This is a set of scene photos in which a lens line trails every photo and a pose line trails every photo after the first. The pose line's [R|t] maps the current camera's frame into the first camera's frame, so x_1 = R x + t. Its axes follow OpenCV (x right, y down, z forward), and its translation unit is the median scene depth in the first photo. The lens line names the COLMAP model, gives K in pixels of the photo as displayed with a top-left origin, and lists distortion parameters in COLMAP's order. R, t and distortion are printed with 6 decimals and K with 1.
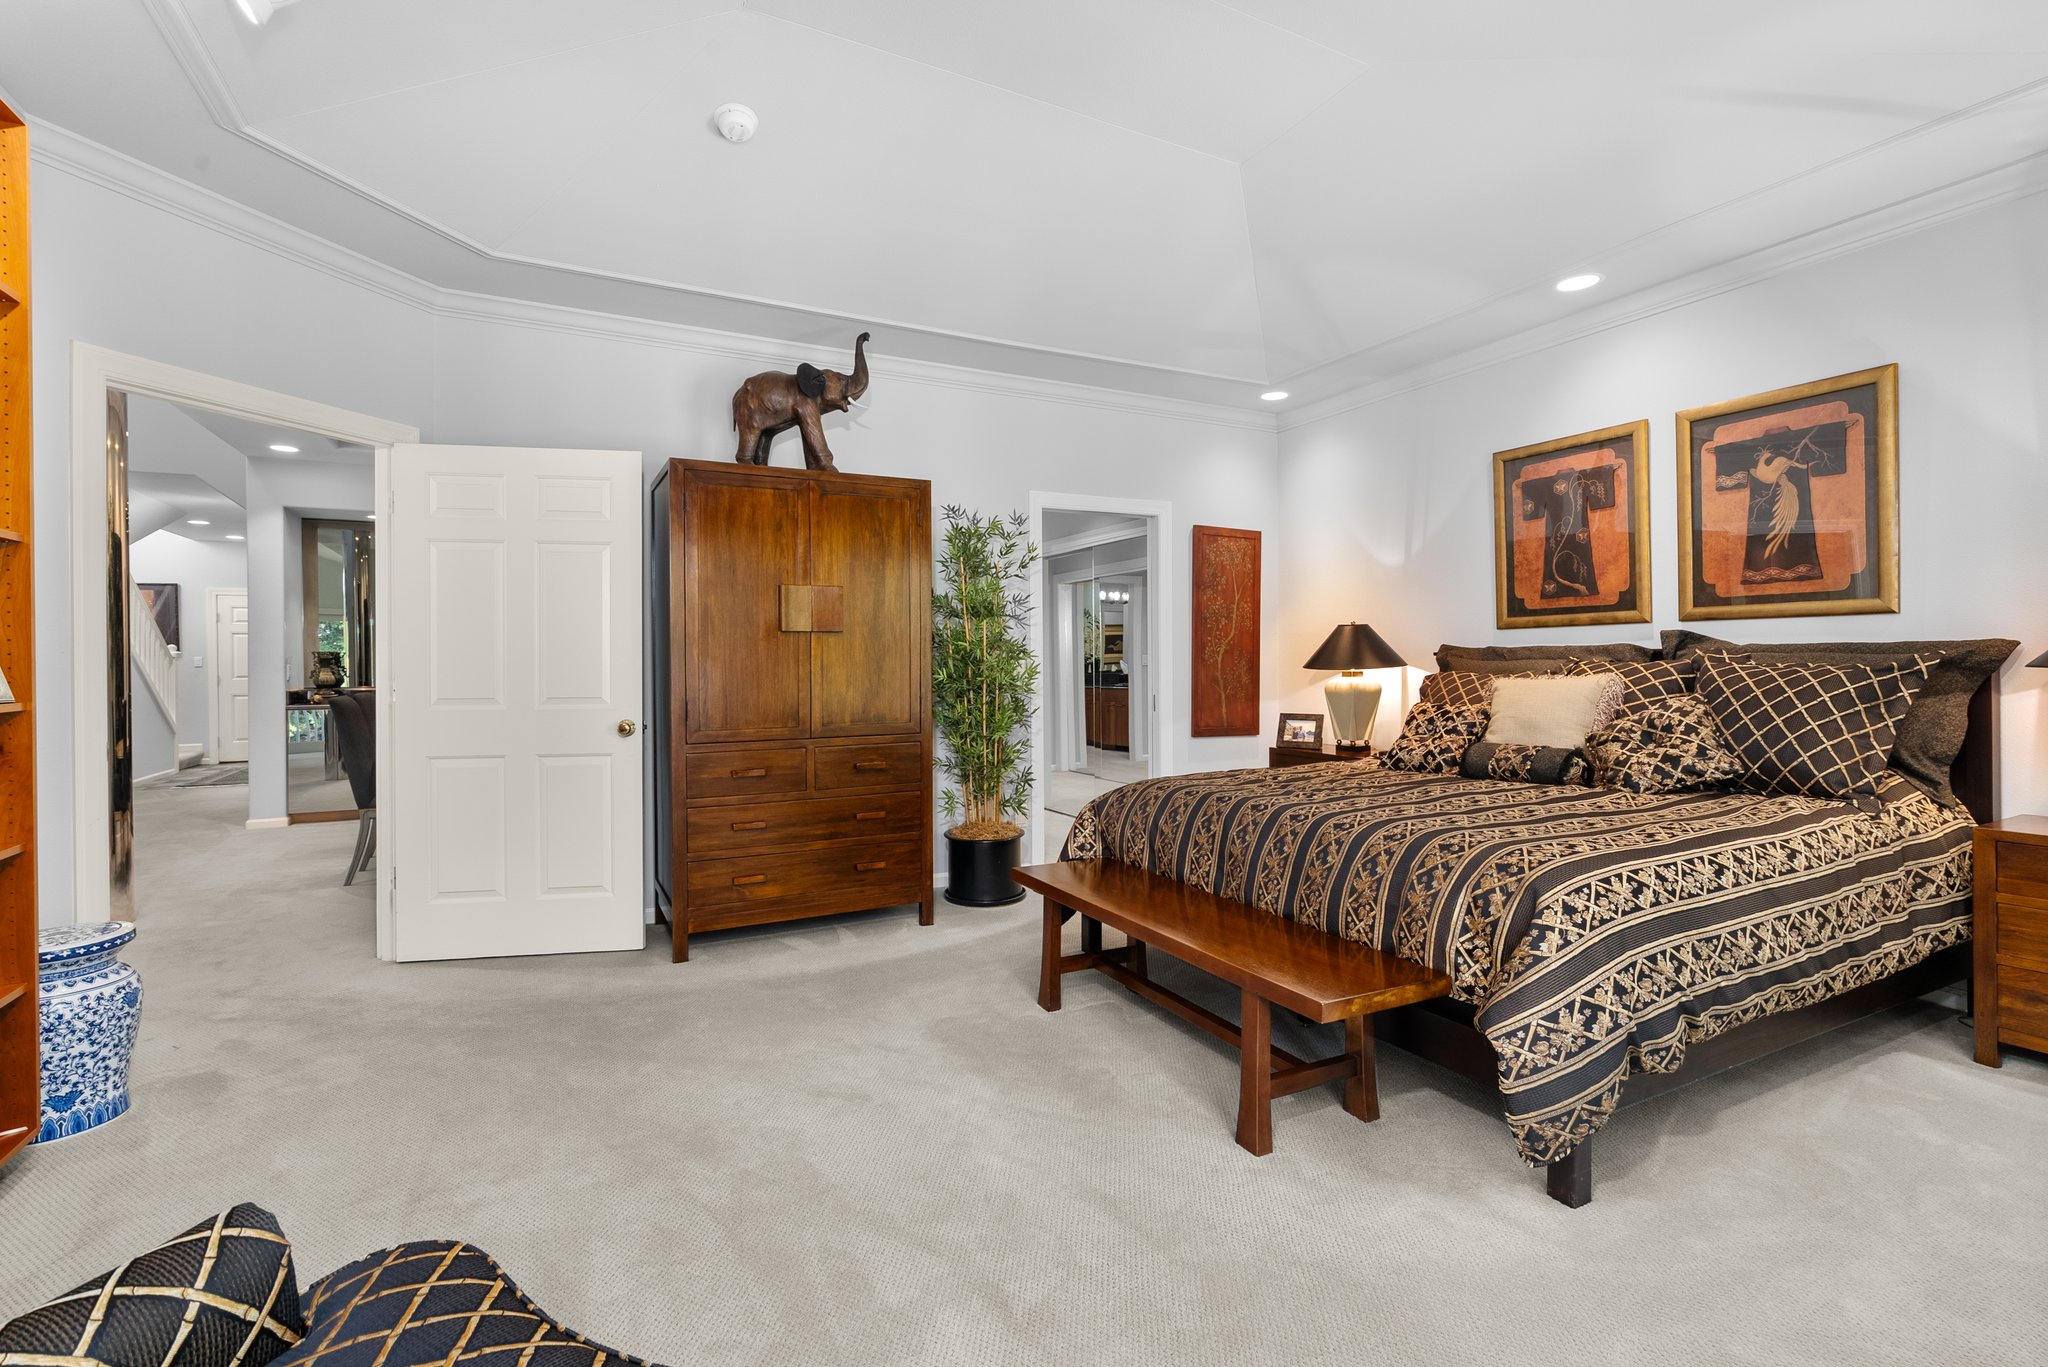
lens RADIAL K [[937.2, 0, 1021.5], [0, 937.2, 681.0], [0, 0, 1]] dist [-0.001423, 0.000608]
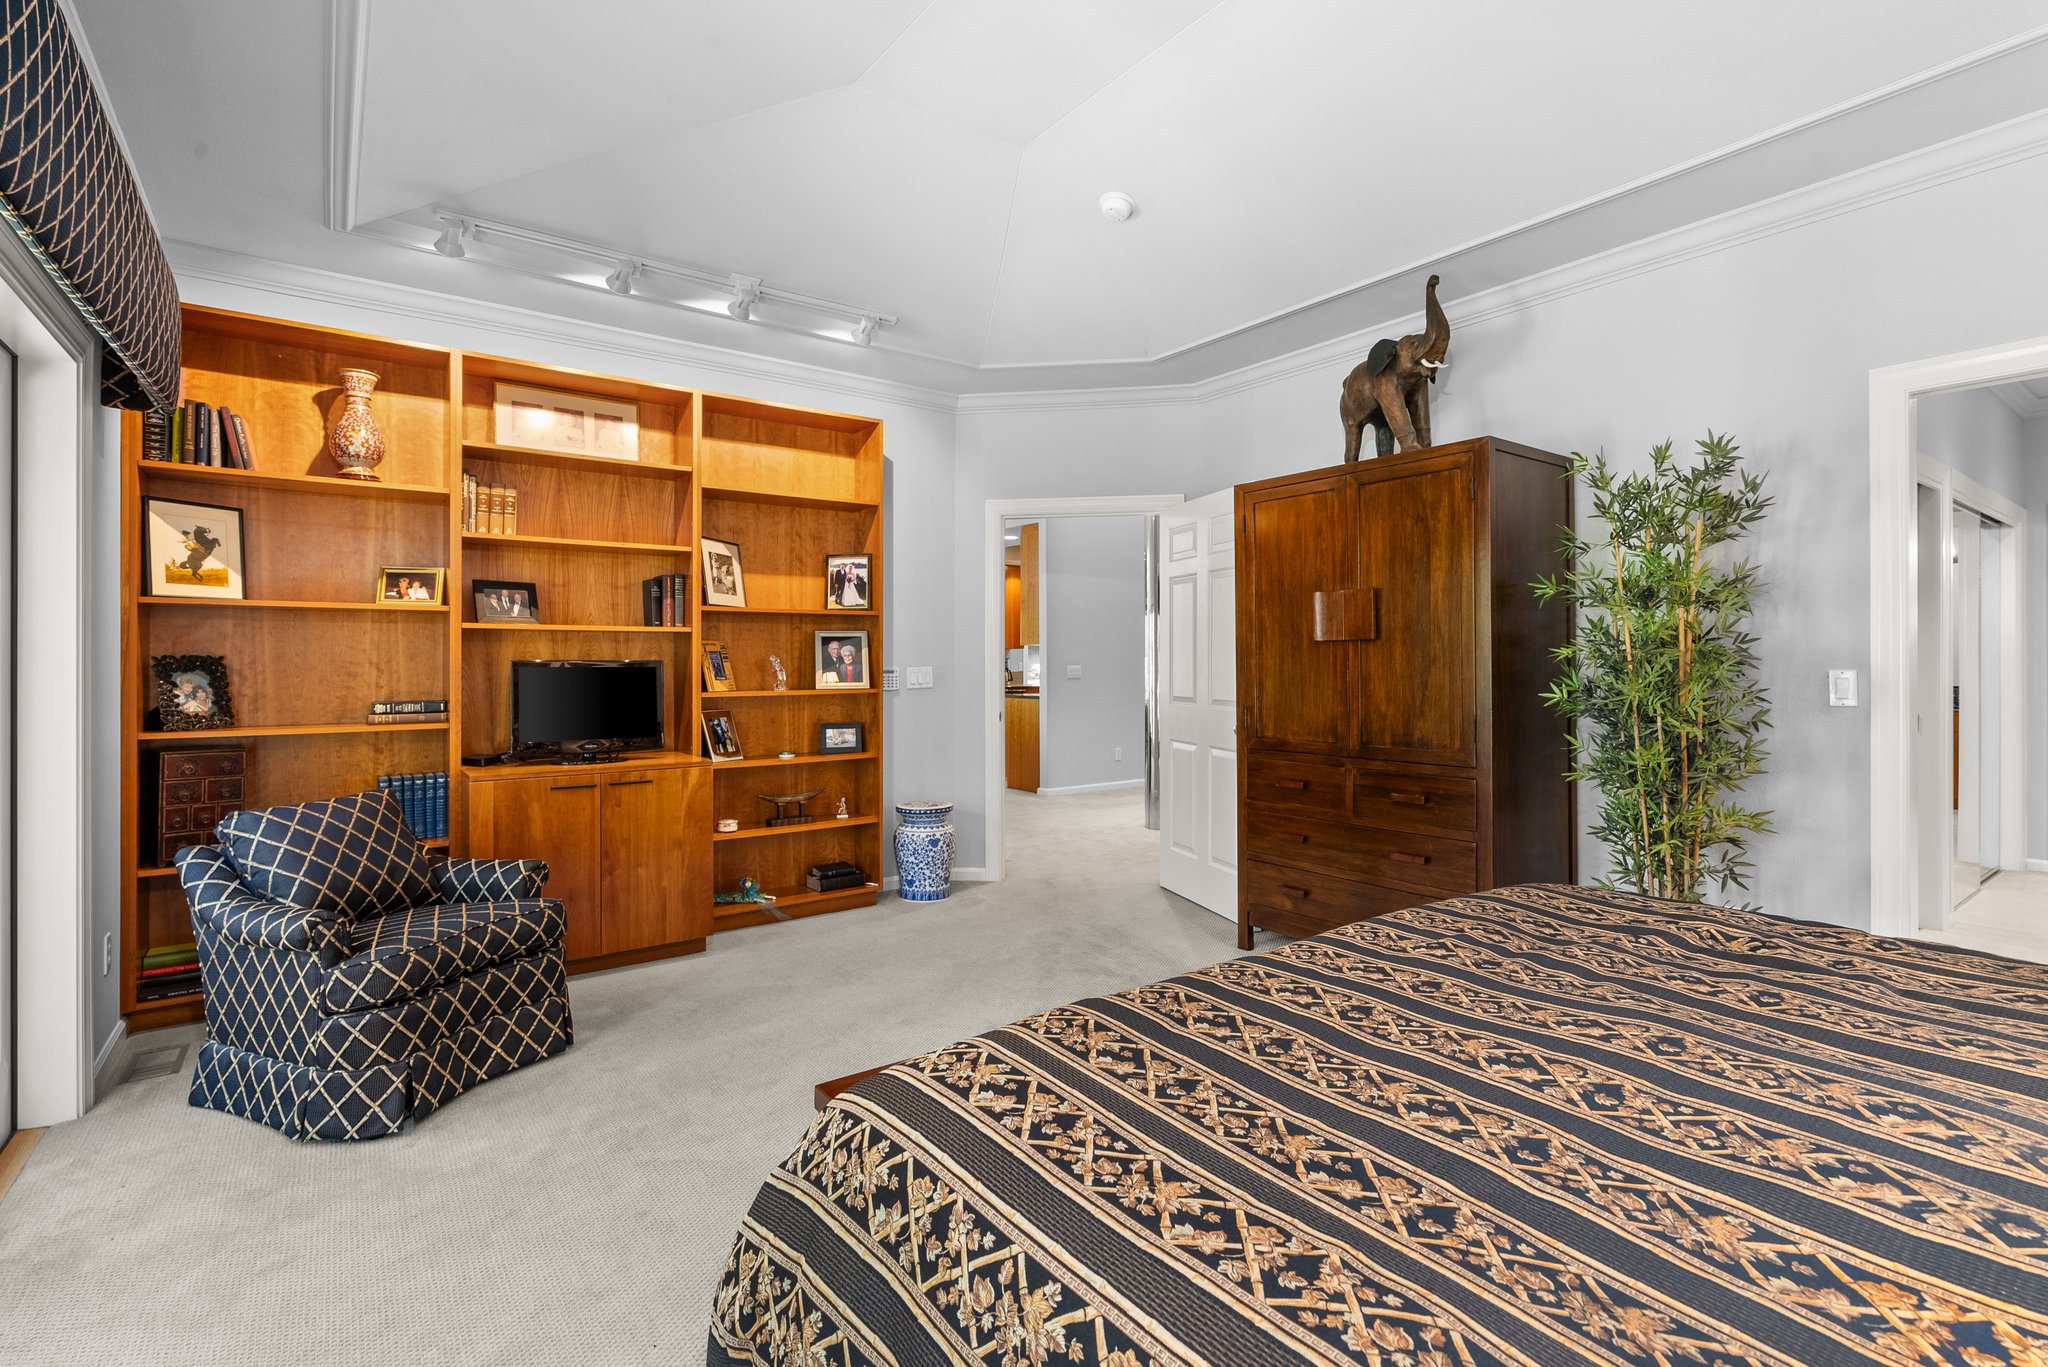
lens RADIAL K [[937.2, 0, 1019.7], [0, 937.2, 662.5], [0, 0, 1]] dist [-0.001423, 0.000608]
pose [[0.163517, 0.009217, -0.986497, 0.652254], [-0.018567, 0.999808, 0.006264, -0.032416], [0.986366, 0.017292, 0.163657, 0.560231]]
